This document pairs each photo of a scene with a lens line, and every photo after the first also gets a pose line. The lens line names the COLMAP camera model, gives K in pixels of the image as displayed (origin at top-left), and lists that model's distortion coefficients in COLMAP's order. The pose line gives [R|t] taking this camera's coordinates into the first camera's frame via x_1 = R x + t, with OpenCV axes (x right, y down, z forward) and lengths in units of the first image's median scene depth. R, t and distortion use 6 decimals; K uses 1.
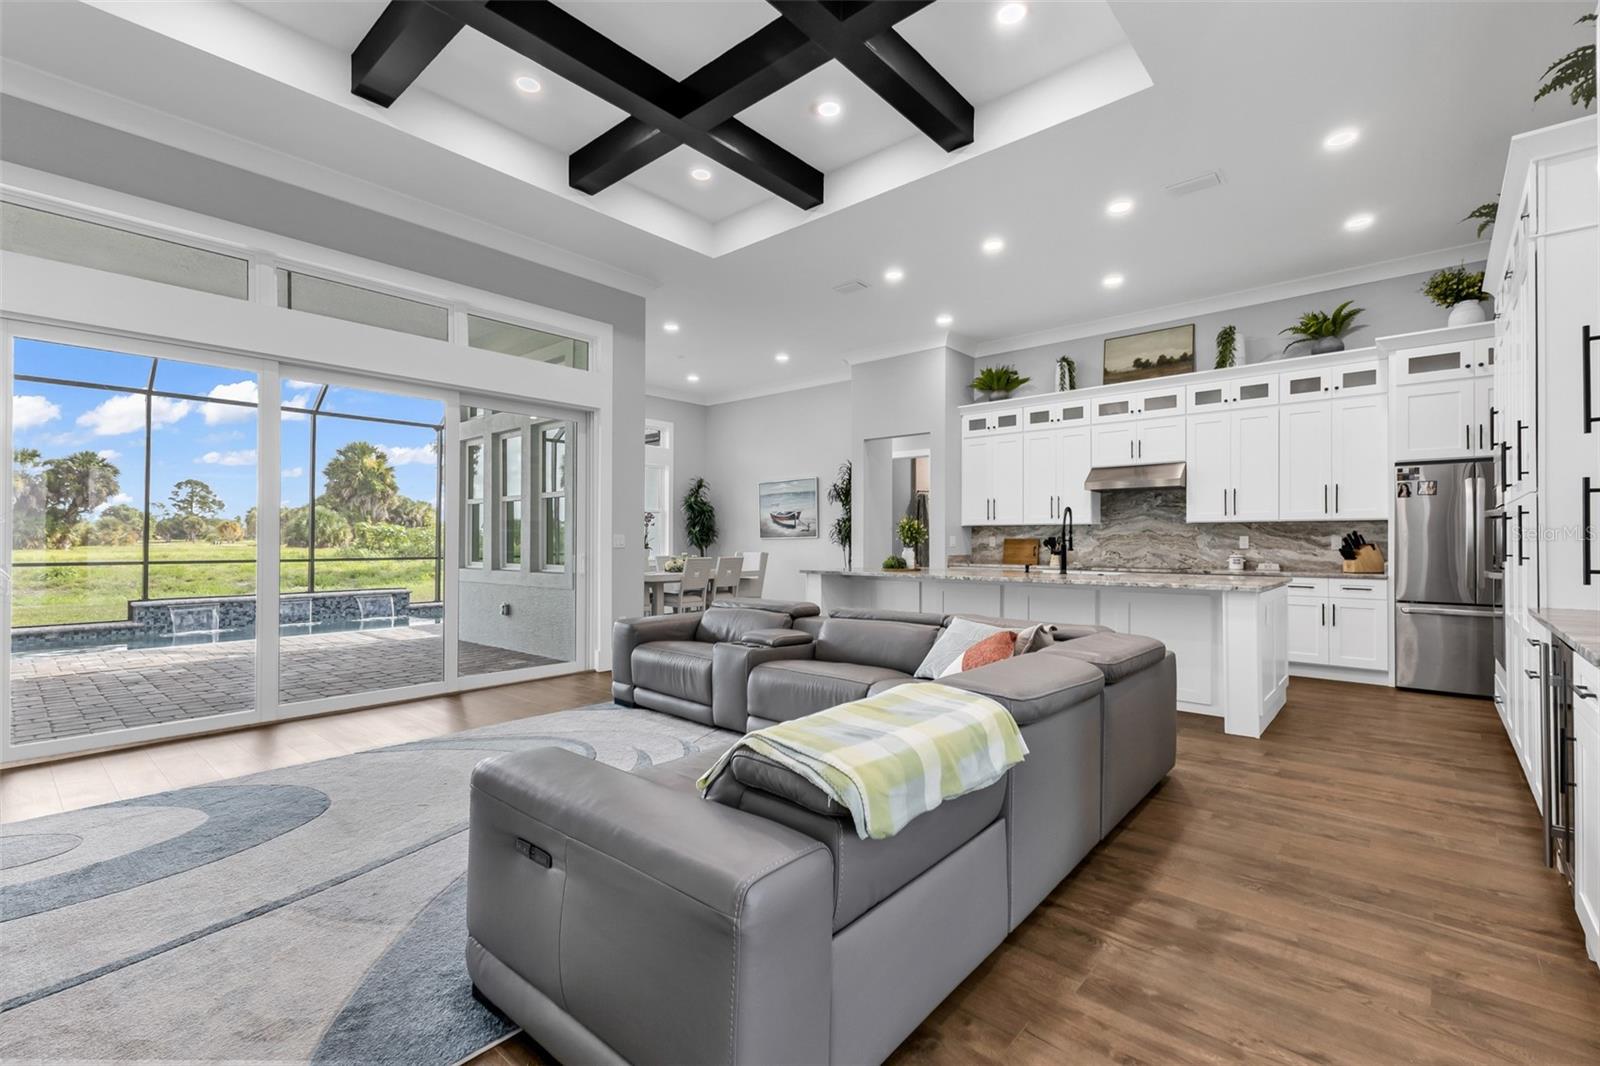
lens RADIAL K [[704.7, 0, 807.0], [0, 704.7, 530.1], [0, 0, 1]] dist [0.013119, -0.002434]
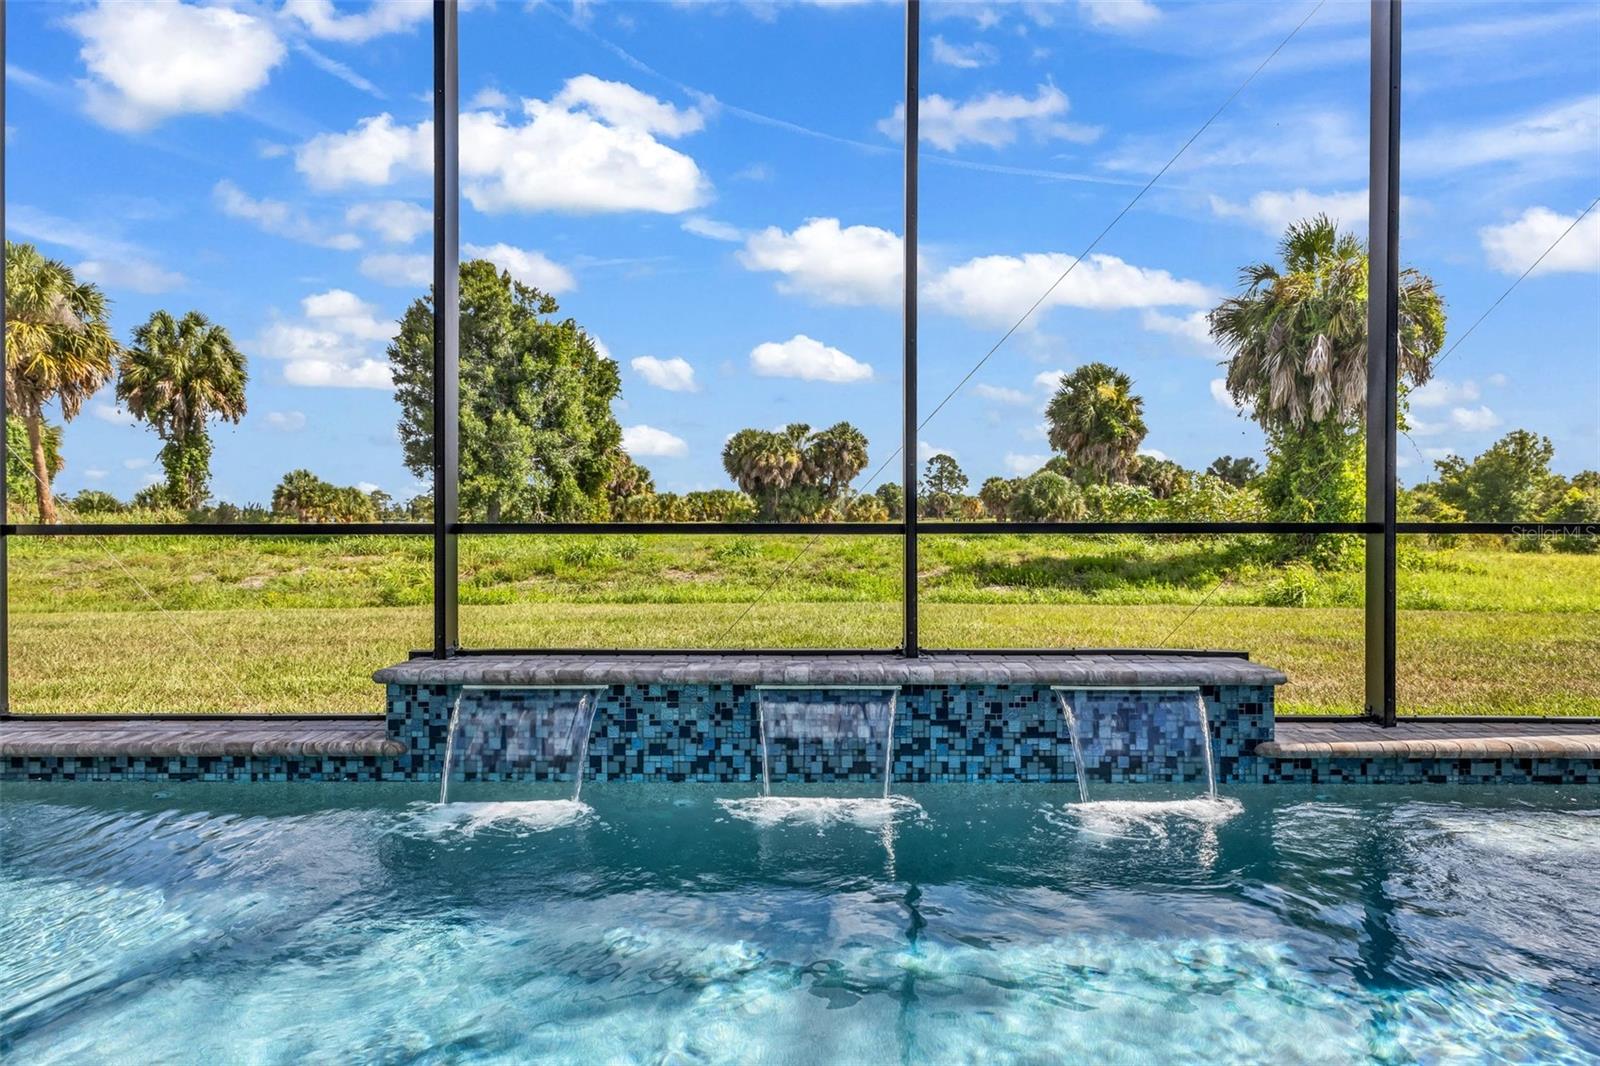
lens RADIAL K [[934.2, 0, 802.6], [0, 934.2, 522.6], [0, 0, 1]] dist [0.008705, -0.008517]
pose [[0.646126, -0.000825, -0.763230, -0.746202], [0.015746, 0.999801, 0.012249, 0.056680], [0.763068, -0.019932, 0.646010, 1.205548]]
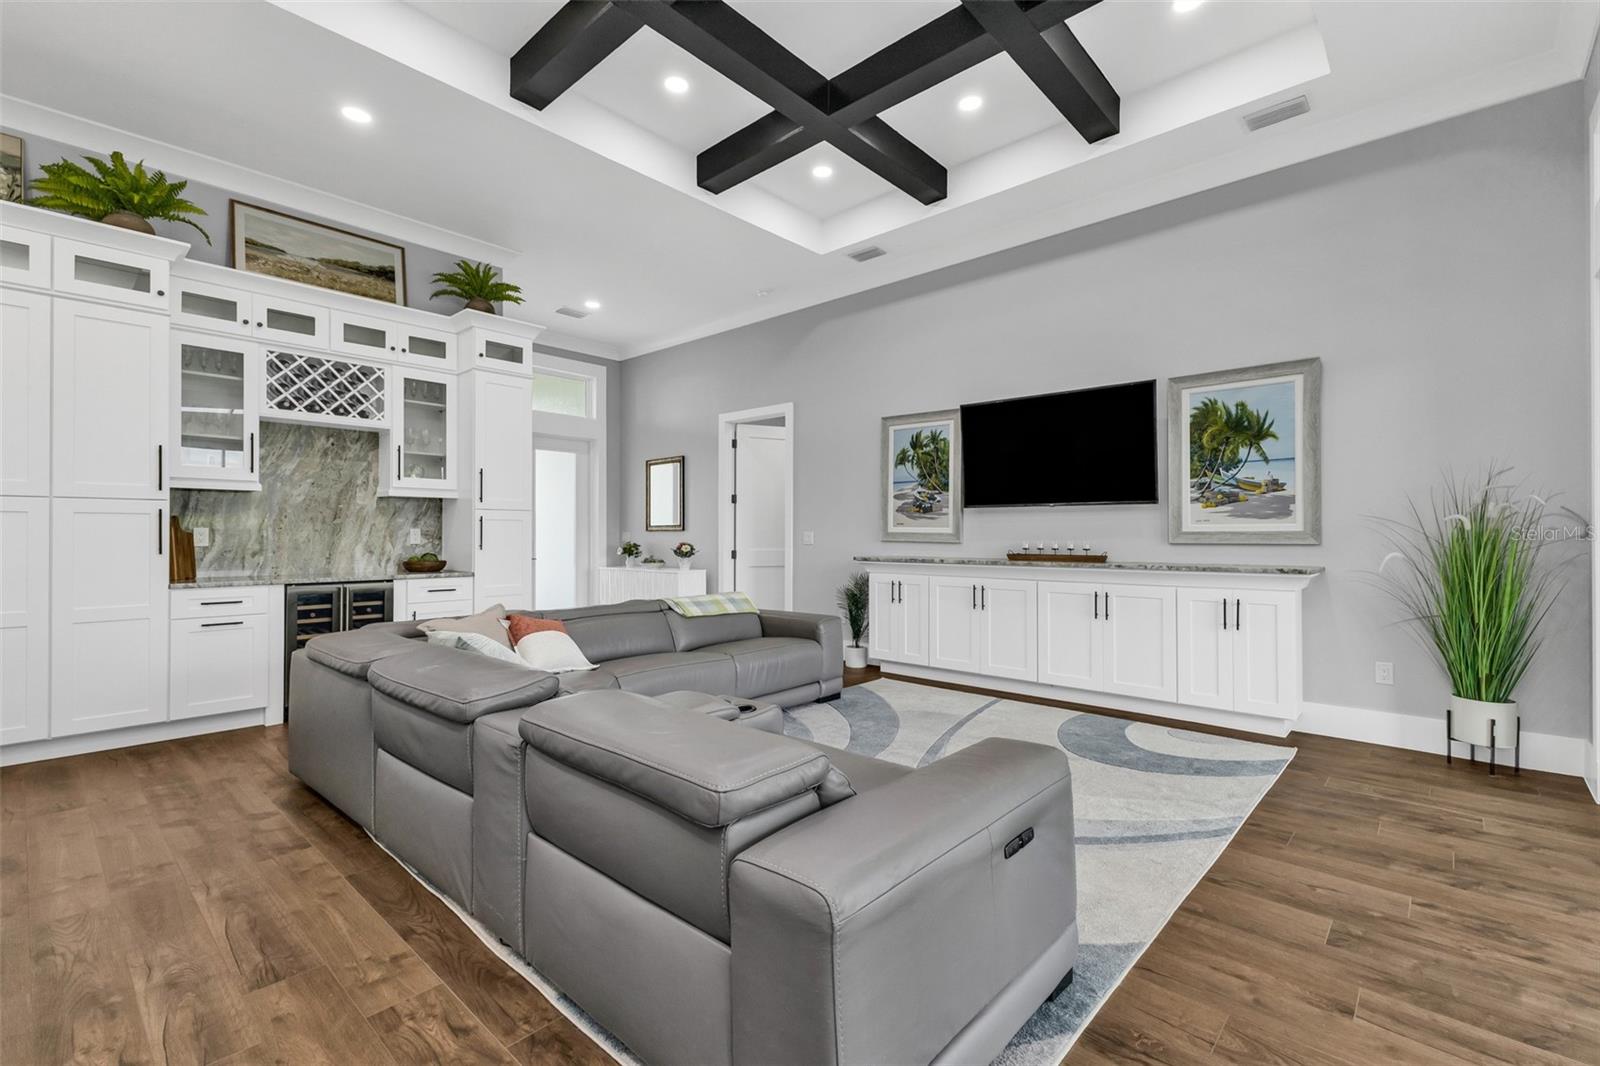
lens RADIAL K [[704.7, 0, 810.9], [0, 704.7, 535.6], [0, 0, 1]] dist [0.013119, -0.002434]
pose [[-0.999651, -0.003539, 0.026174, -0.094505], [-0.003906, 0.999895, -0.013980, 0.010907], [-0.026122, -0.014077, -0.999560, 0.882957]]
